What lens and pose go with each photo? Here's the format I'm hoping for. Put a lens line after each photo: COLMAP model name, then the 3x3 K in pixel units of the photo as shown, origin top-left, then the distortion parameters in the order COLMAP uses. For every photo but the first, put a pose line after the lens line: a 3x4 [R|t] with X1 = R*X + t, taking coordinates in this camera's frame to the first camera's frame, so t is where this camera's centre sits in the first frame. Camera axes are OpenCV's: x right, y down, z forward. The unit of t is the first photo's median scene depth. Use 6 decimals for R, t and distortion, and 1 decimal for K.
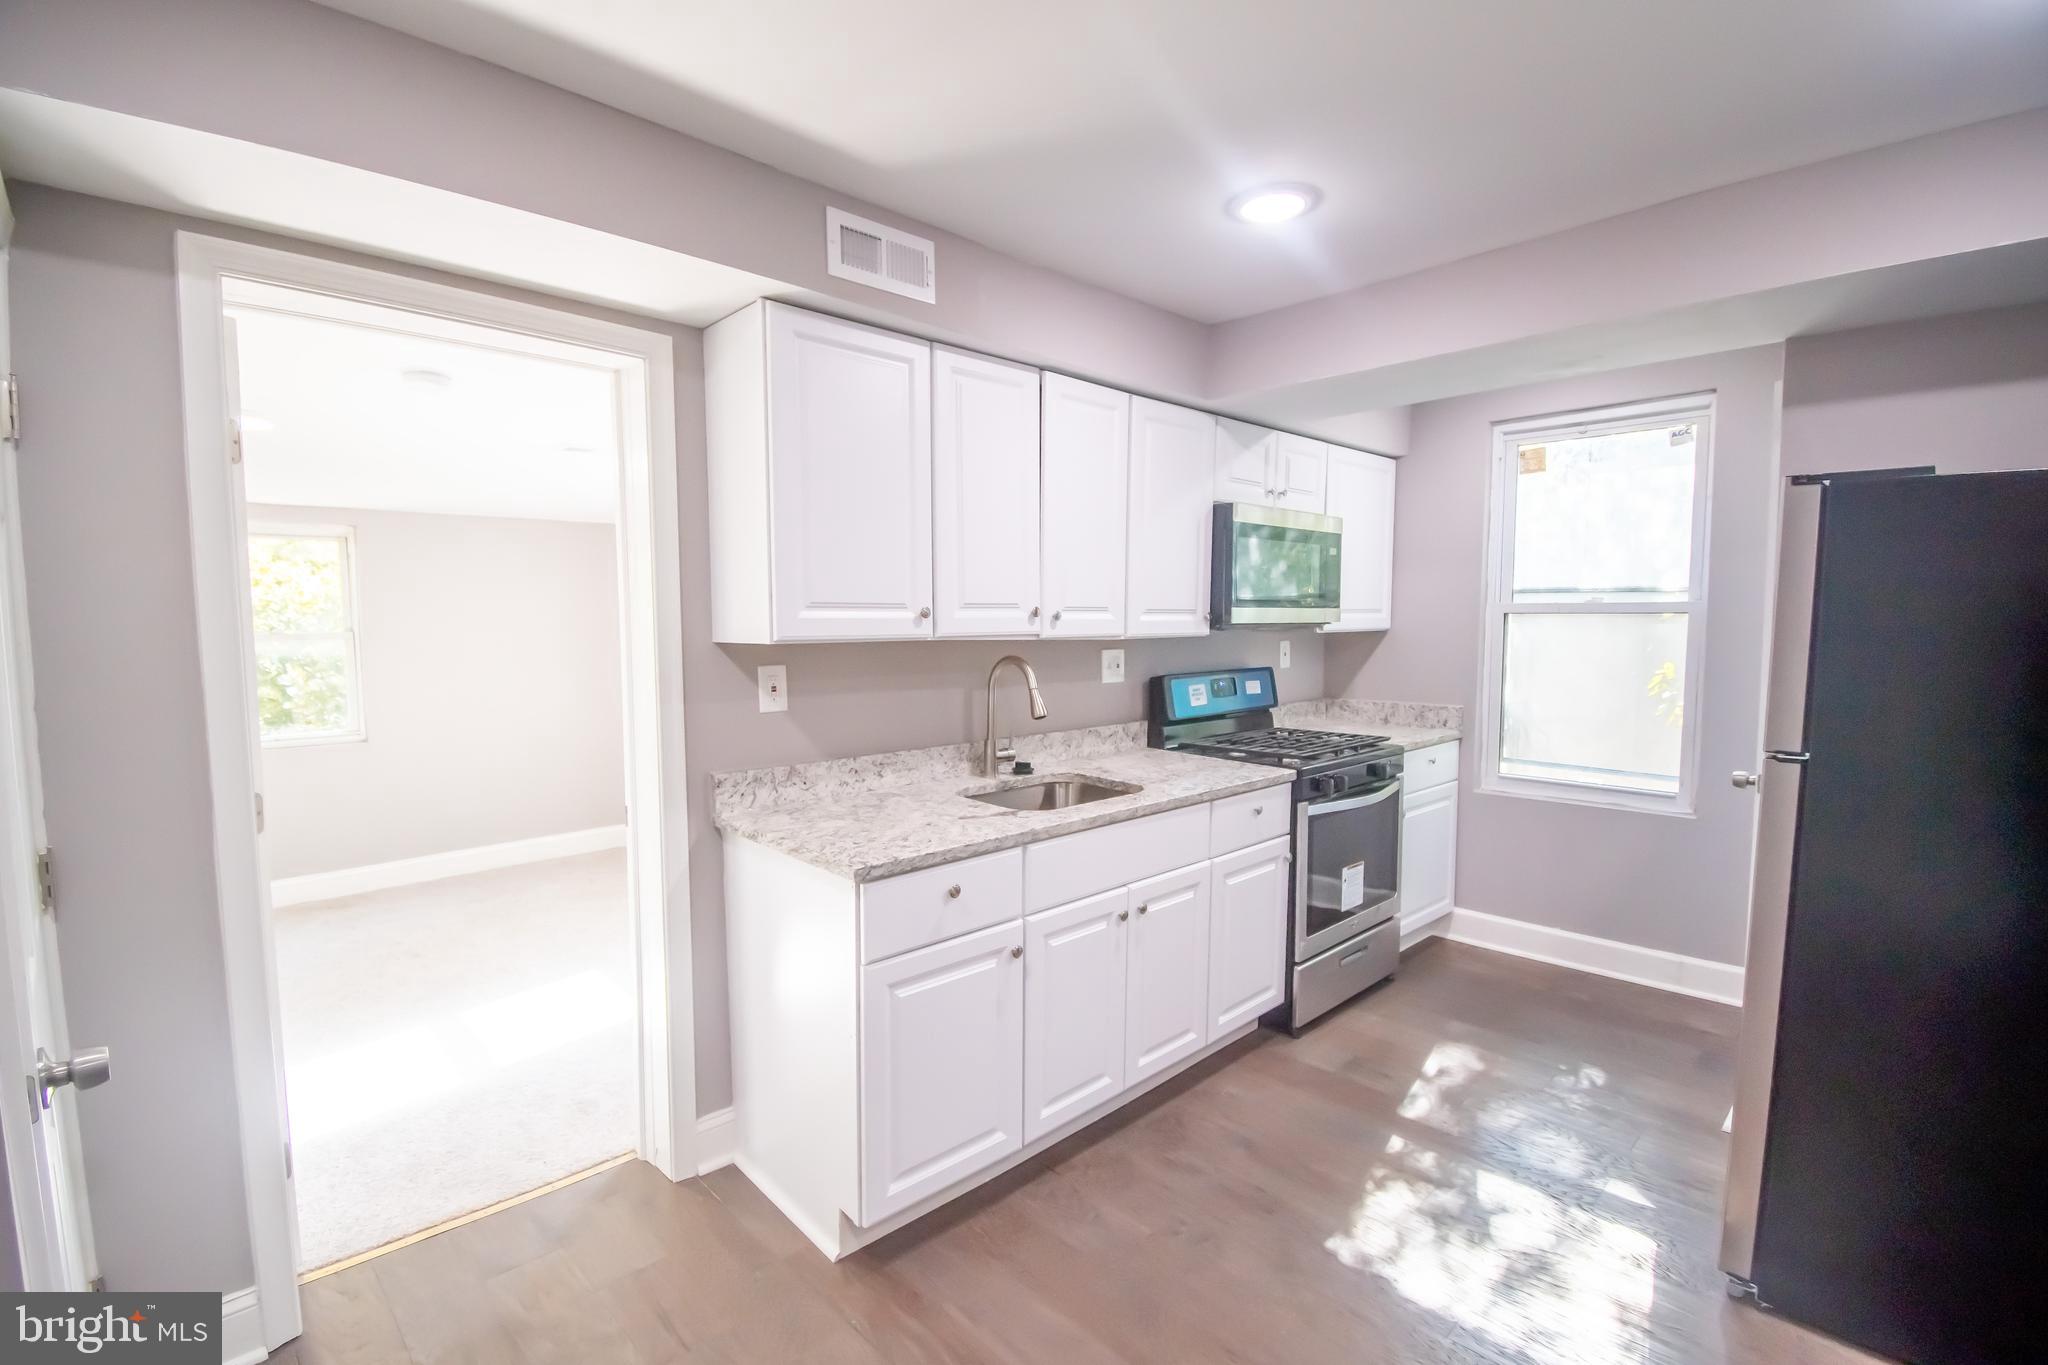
lens RADIAL K [[913.8, 0, 1017.2], [0, 913.8, 670.0], [0, 0, 1]] dist [-0.002890, -0.009499]
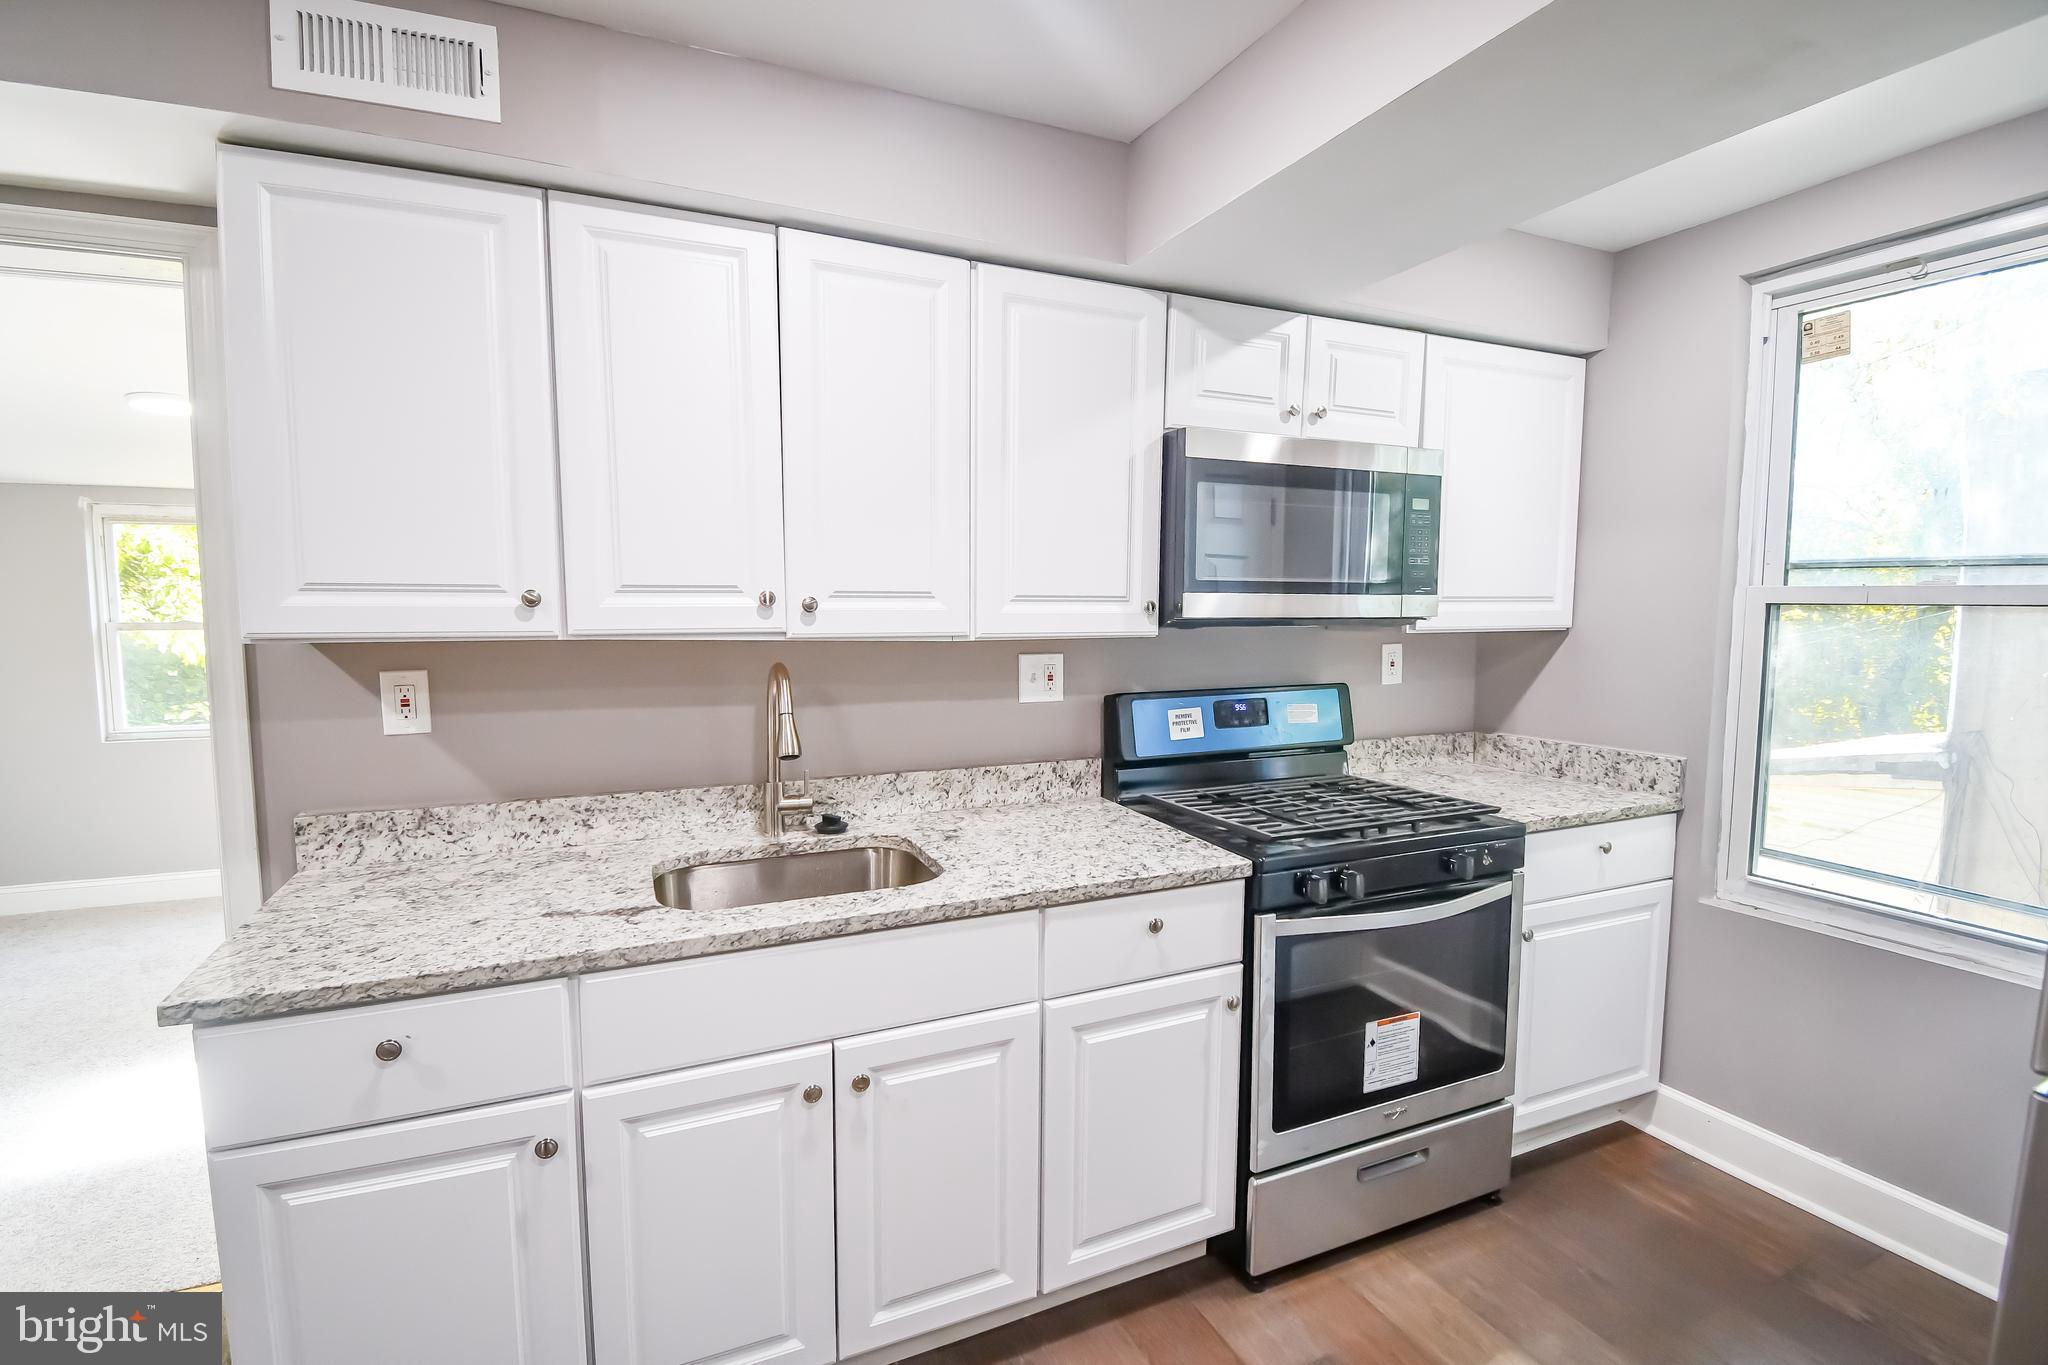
lens RADIAL K [[983.7, 0, 1005.9], [0, 983.7, 670.7], [0, 0, 1]] dist [-0.005070, -0.002890]
pose [[0.950952, 0.027176, -0.308142, 0.335693], [-0.023878, 0.999610, 0.014469, -0.021600], [0.308415, -0.006402, 0.951230, 0.315781]]
